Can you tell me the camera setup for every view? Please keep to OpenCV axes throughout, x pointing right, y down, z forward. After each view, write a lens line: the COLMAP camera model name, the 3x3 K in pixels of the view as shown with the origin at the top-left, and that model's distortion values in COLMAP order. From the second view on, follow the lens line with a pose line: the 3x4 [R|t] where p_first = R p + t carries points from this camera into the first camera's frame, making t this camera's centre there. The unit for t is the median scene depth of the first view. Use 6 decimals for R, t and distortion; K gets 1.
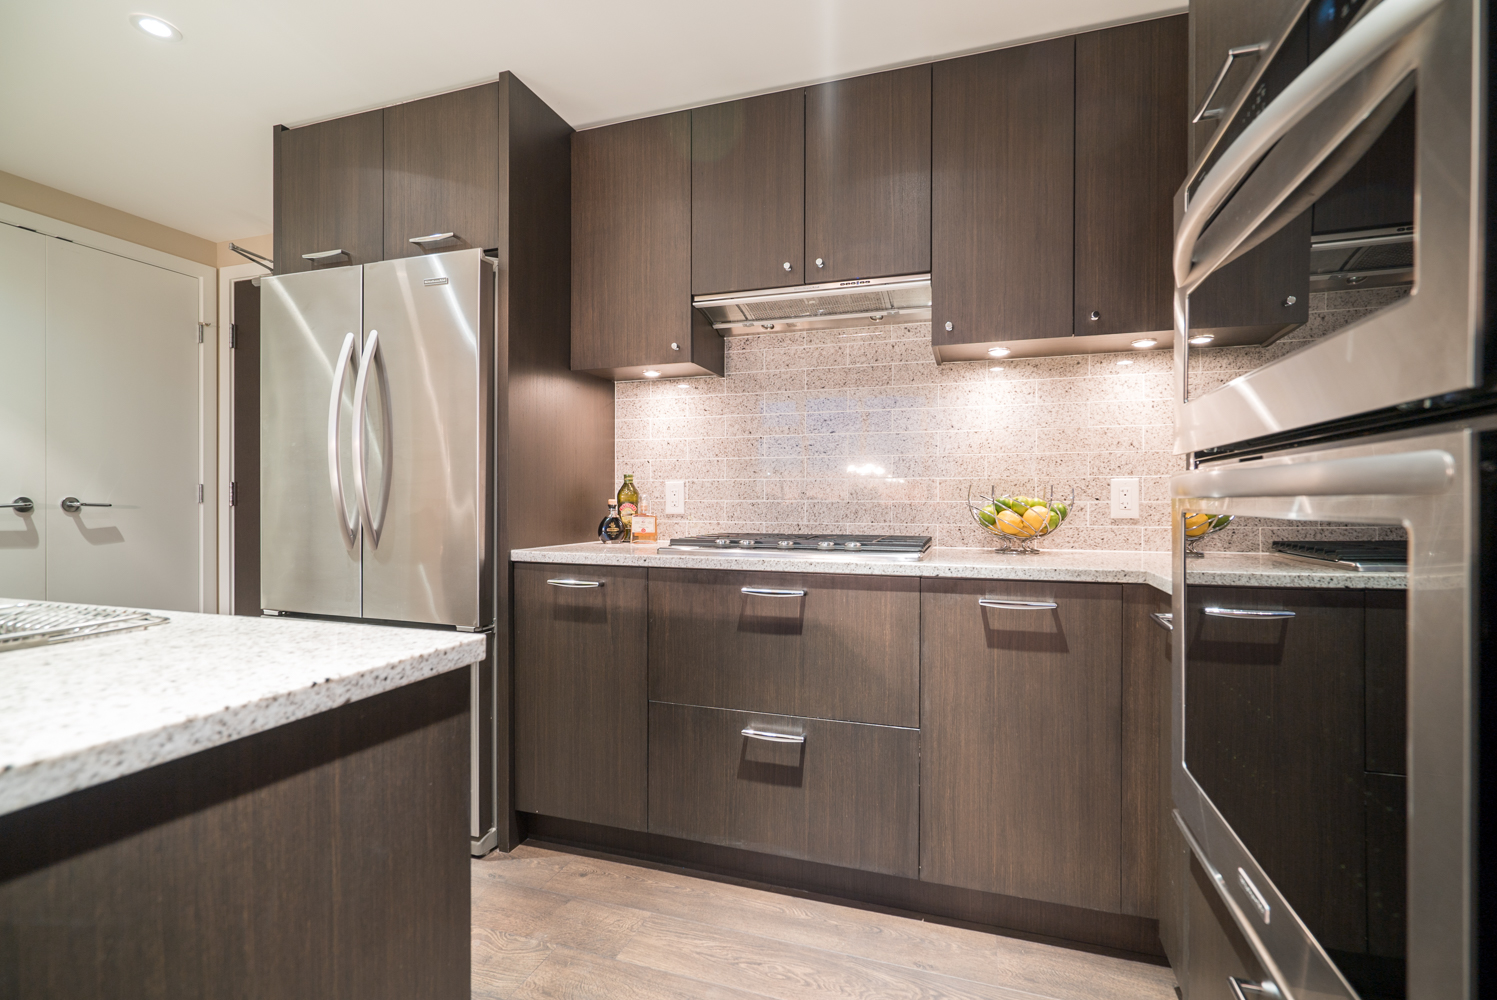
lens RADIAL K [[683.6, 0, 752.8], [0, 683.6, 507.7], [0, 0, 1]] dist [-0.000458, 0.000213]
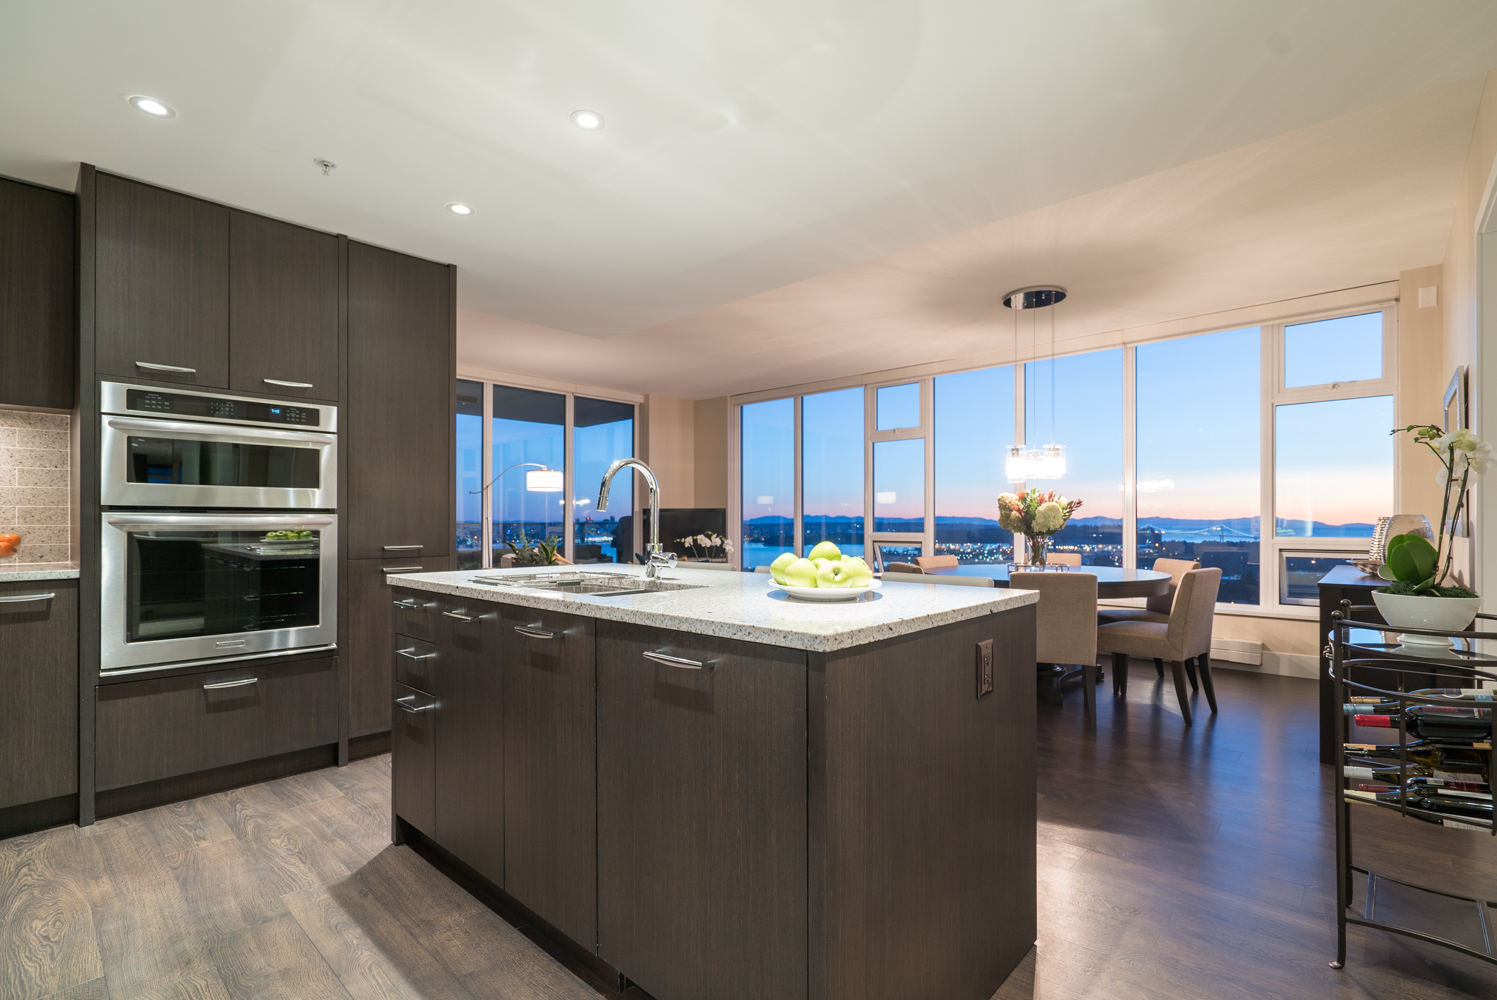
lens RADIAL K [[687.3, 0, 750.8], [0, 687.3, 521.3], [0, 0, 1]] dist [0.000754, 0.001082]
pose [[-0.912389, -0.000906, 0.409323, -1.188838], [0.002900, 0.999958, 0.008677, -0.021490], [-0.409313, 0.009104, -0.912348, 1.212917]]
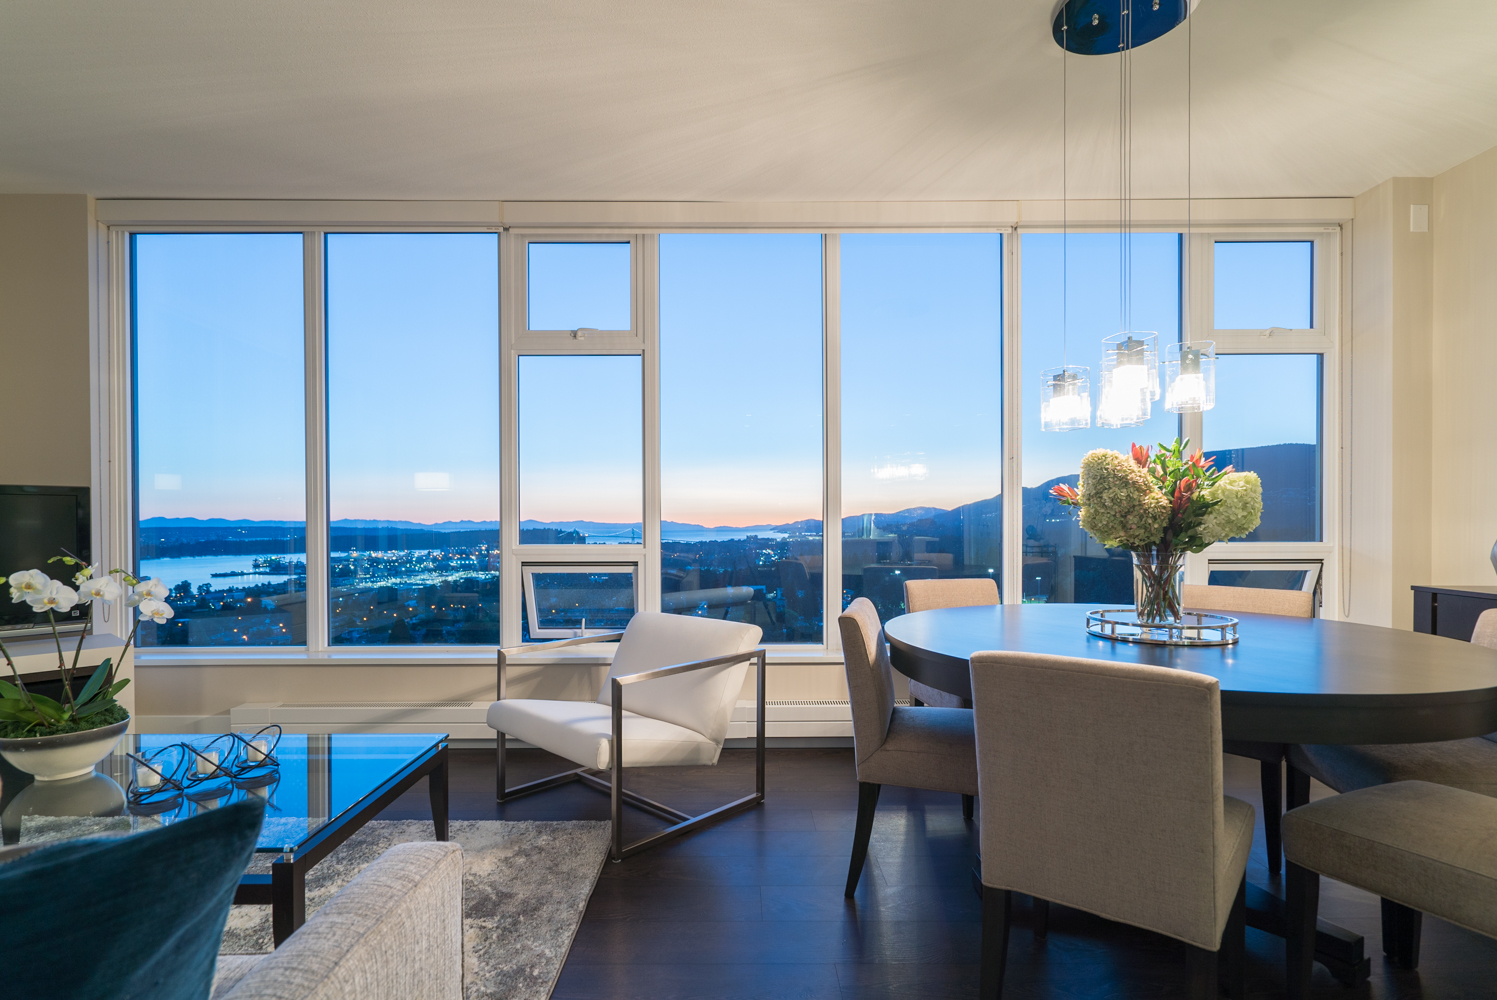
lens RADIAL K [[739.1, 0, 741.5], [0, 739.1, 529.9], [0, 0, 1]] dist [0.001205, 0.000306]
pose [[-0.947471, 0.002511, -0.319832, -0.237920], [-0.002592, 0.999876, 0.015526, 0.002055], [0.319831, 0.015540, -0.947347, -0.416221]]
